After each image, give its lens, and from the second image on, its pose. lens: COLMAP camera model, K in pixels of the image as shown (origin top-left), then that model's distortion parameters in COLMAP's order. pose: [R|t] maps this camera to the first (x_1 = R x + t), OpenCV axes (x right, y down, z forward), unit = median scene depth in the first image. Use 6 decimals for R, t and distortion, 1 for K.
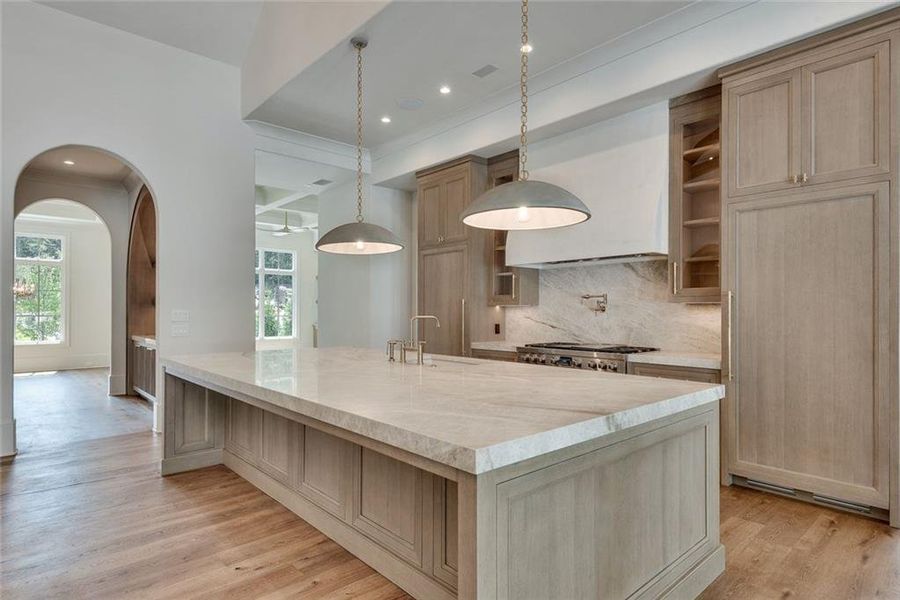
lens RADIAL K [[493.1, 0, 449.6], [0, 493.1, 305.9], [0, 0, 1]] dist [0.019856, -0.016177]
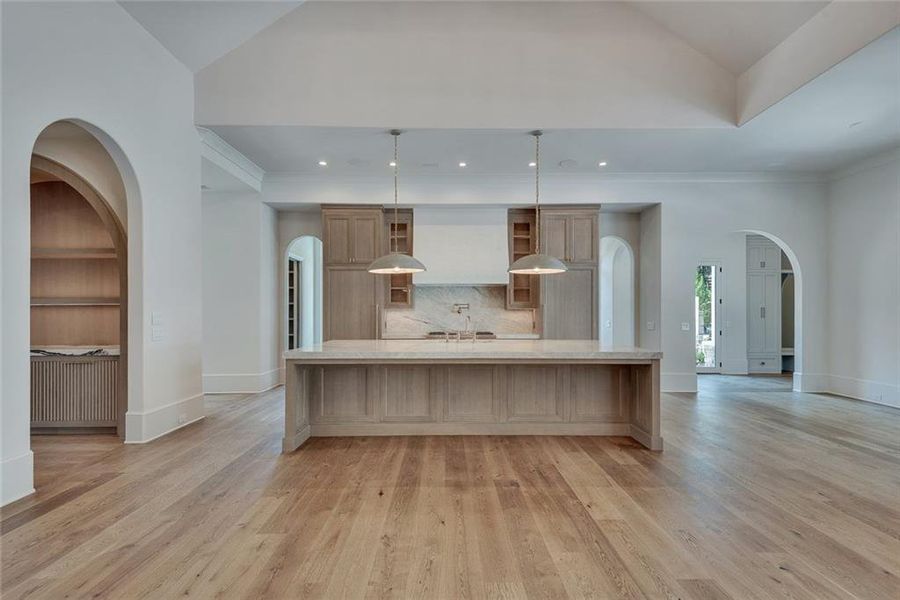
lens RADIAL K [[420.2, 0, 452.5], [0, 420.2, 307.8], [0, 0, 1]] dist [0.017773, -0.000328]
pose [[0.660285, 0.008559, 0.750966, -1.013433], [-0.008702, 0.999955, -0.003746, -0.002063], [-0.750965, -0.004062, 0.660330, 0.036046]]
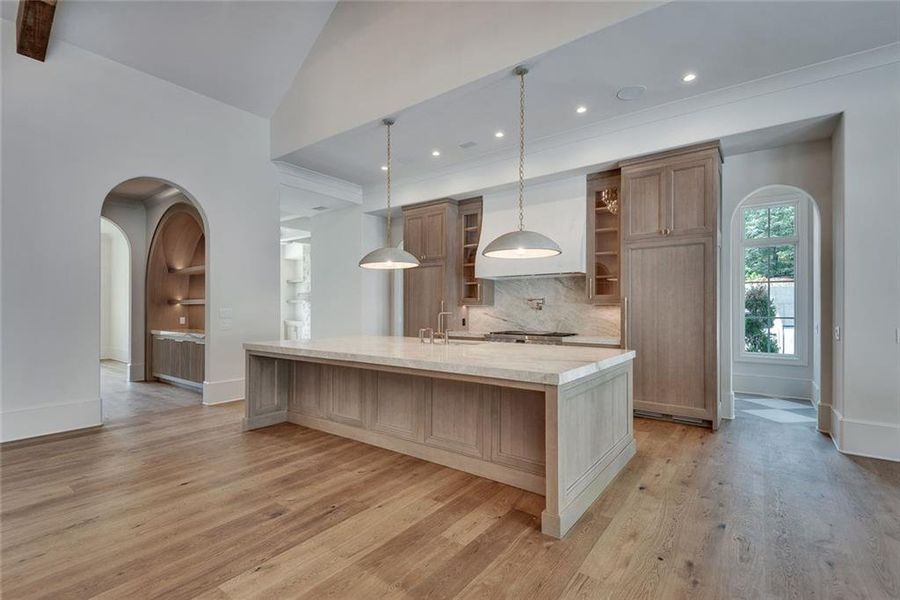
lens RADIAL K [[414.1, 0, 452.1], [0, 414.1, 303.6], [0, 0, 1]] dist [0.011053, -0.000849]
pose [[0.981335, 0.002576, 0.192286, -0.231757], [-0.001782, 0.999989, -0.004301, -0.001194], [-0.192295, 0.003878, 0.981329, -0.210278]]
